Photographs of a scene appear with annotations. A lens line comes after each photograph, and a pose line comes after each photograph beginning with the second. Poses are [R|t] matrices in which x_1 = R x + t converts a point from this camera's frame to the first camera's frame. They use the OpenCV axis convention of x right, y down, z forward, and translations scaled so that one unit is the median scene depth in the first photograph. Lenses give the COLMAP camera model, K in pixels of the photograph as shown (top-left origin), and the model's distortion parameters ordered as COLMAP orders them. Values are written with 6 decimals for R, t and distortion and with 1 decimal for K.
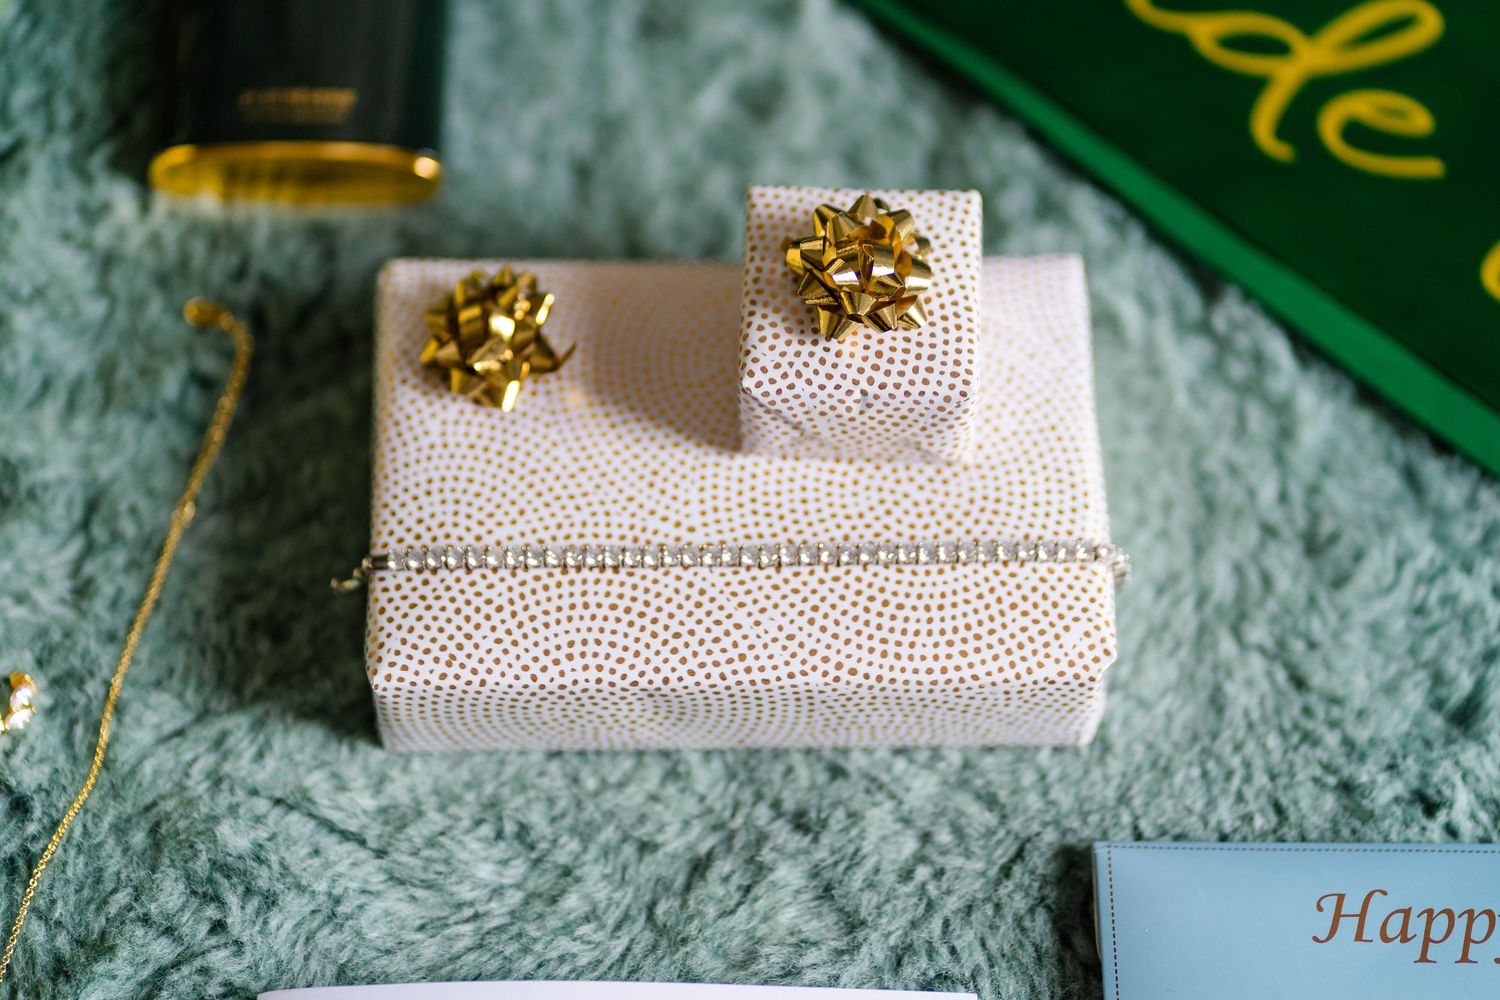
lens RADIAL K [[3666.0, 0, 750.0], [0, 3666.0, 500.0], [0, 0, 1]] dist [0.017019, 0.000000]
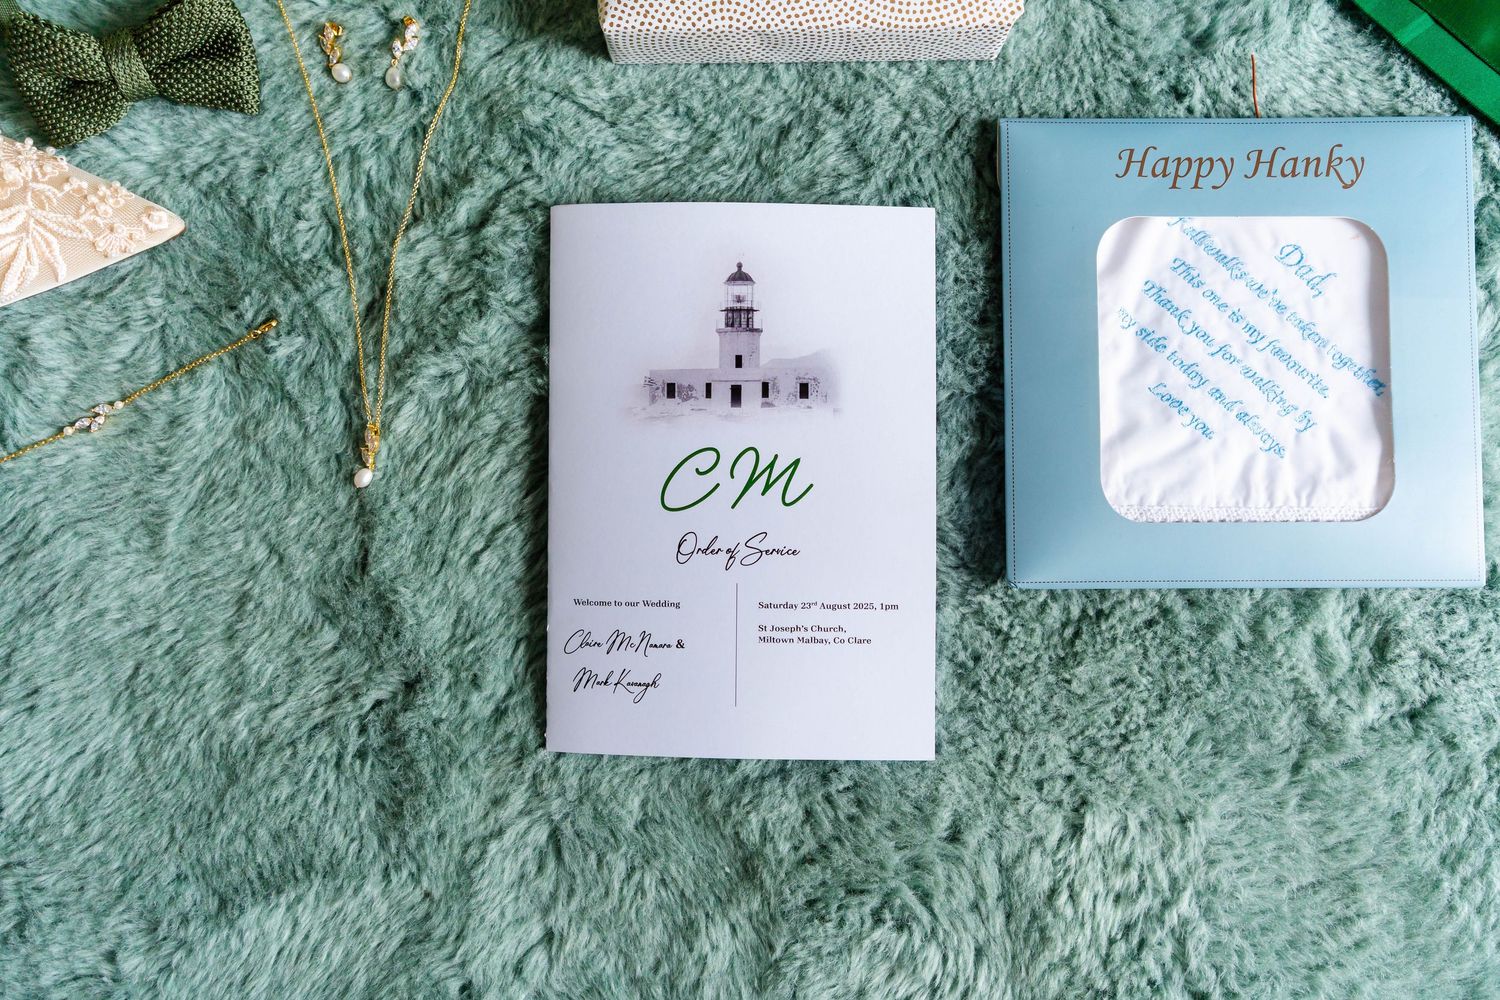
lens RADIAL K [[1189.4, 0, 749.7], [0, 1189.4, 502.9], [0, 0, 1]] dist [0.013027, -0.000939]
pose [[0.999984, 0.002447, -0.005129, -0.028017], [0.000164, 0.889789, 0.456372, -0.008371], [0.005681, -0.456365, 0.889774, 0.378006]]
